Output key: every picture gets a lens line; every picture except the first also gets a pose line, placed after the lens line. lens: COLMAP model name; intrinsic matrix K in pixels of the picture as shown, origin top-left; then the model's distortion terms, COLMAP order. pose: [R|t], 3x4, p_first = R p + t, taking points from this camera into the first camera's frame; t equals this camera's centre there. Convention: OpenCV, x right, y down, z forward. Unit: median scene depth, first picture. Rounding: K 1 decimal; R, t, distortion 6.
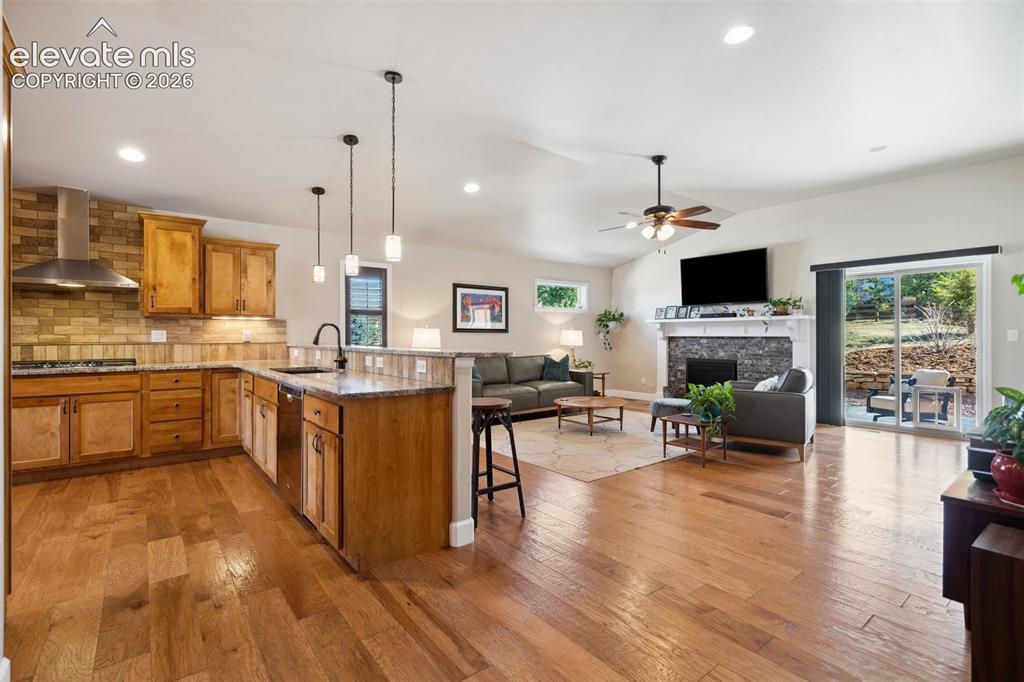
lens RADIAL K [[468.7, 0, 504.2], [0, 468.7, 335.1], [0, 0, 1]] dist [-0.005162, 0.002505]
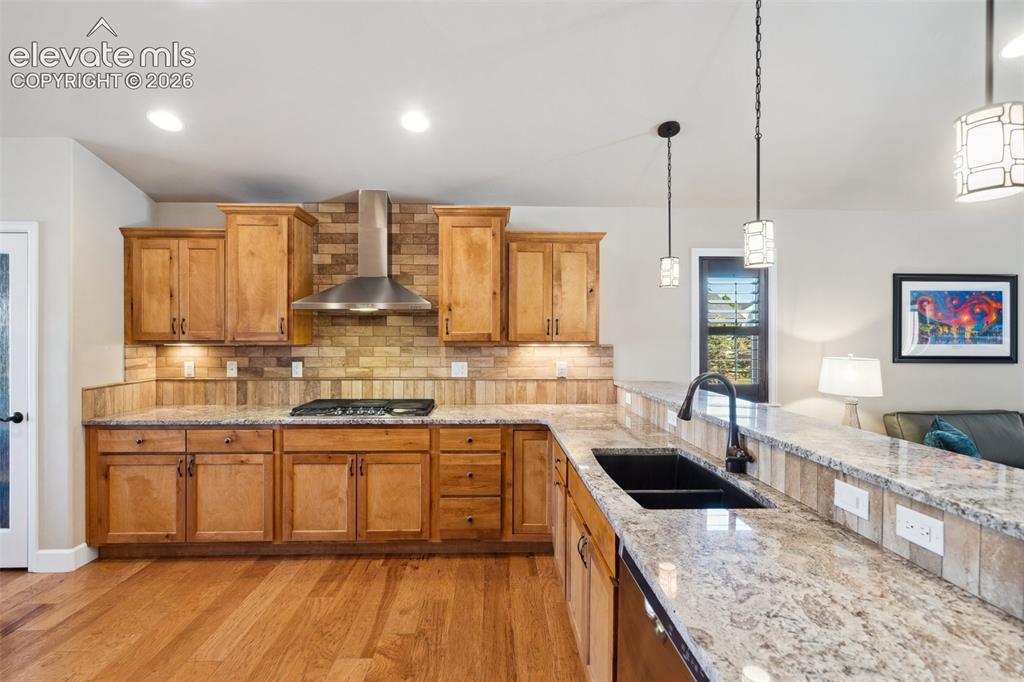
lens RADIAL K [[468.7, 0, 508.8], [0, 468.7, 338.8], [0, 0, 1]] dist [-0.005162, 0.002505]
pose [[0.809177, 0.003553, -0.587555, -0.209660], [-0.002776, 0.999994, 0.002224, -0.047551], [0.587559, -0.000169, 0.809181, 0.402481]]
